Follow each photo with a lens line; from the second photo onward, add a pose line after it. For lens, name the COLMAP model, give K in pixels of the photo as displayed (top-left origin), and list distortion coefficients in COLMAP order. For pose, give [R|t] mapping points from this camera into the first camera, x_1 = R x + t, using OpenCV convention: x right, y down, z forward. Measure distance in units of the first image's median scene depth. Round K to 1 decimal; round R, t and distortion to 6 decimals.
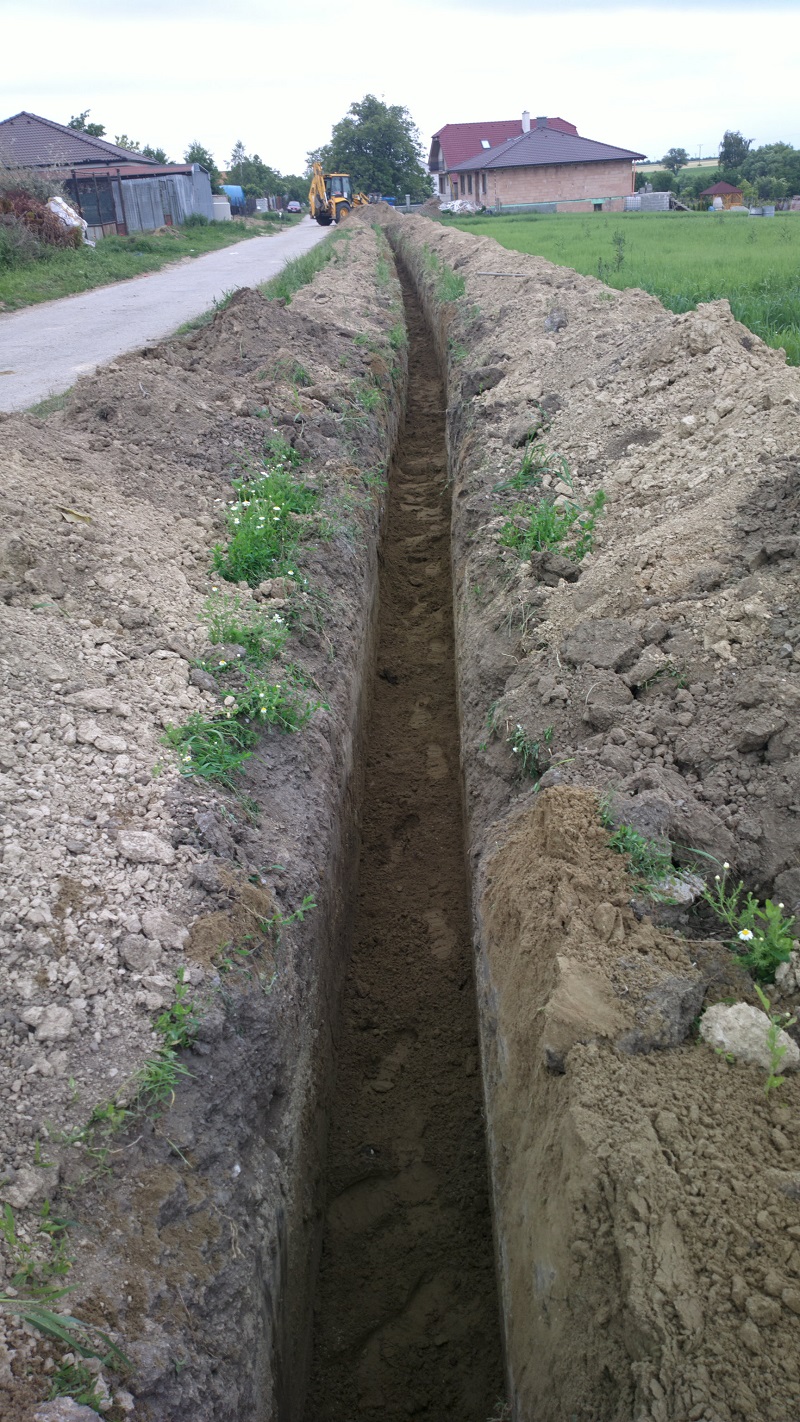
lens RADIAL K [[1048.7, 0, 400.0], [0, 1048.7, 711.0], [0, 0, 1]] dist [0.173859, -0.312648]
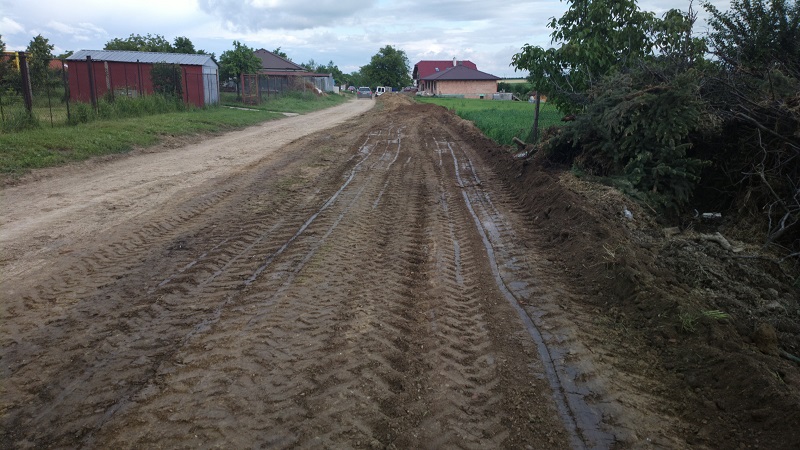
lens RADIAL K [[590.0, 0, 400.0], [0, 590.0, 225.0], [0, 0, 1]] dist [0.173859, -0.312648]
pose [[0.998038, 0.059558, 0.019302, -0.010048], [-0.054007, 0.974948, -0.215779, 0.141437], [-0.031670, 0.214313, 0.976251, -0.310092]]
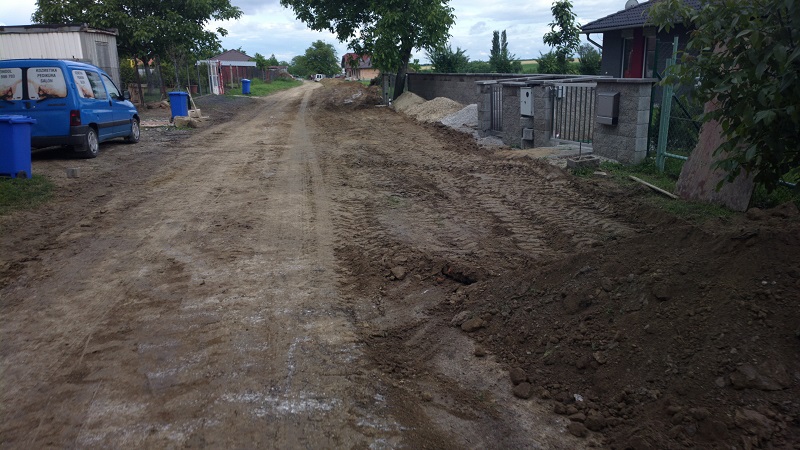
lens RADIAL K [[590.0, 0, 400.0], [0, 590.0, 225.0], [0, 0, 1]] dist [0.173859, -0.312648]
pose [[0.991664, 0.005384, 0.128735, -0.033170], [0.020414, 0.979941, -0.198238, 0.380973], [-0.127220, 0.199214, 0.971663, -0.804352]]
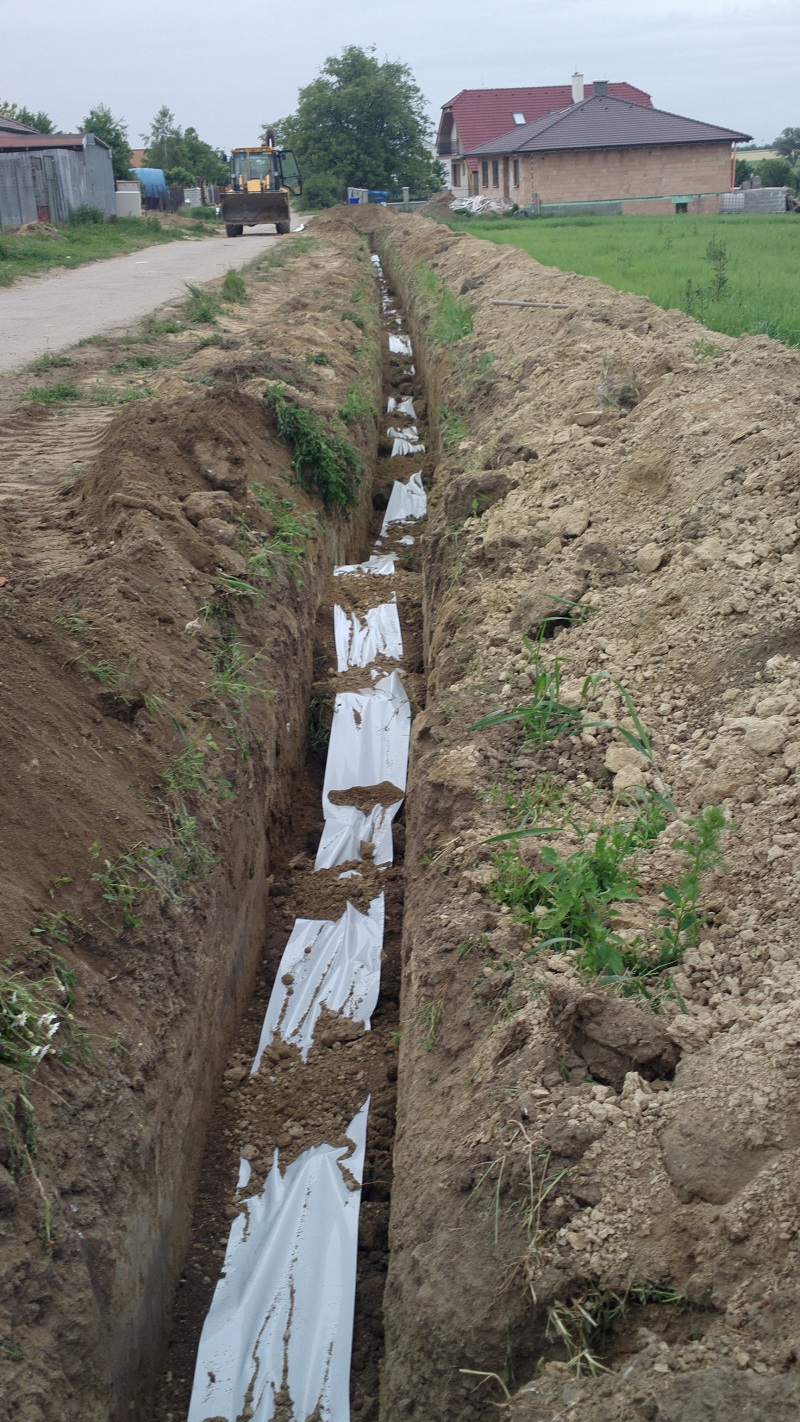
lens RADIAL K [[1587.6, 0, 400.0], [0, 1587.6, 711.0], [0, 0, 1]] dist [0.224928, -0.438466]
pose [[0.999872, 0.014851, 0.005910, 0.003329], [-0.013915, 0.990707, -0.135301, -0.009174], [-0.007865, 0.135201, 0.990787, 0.021253]]
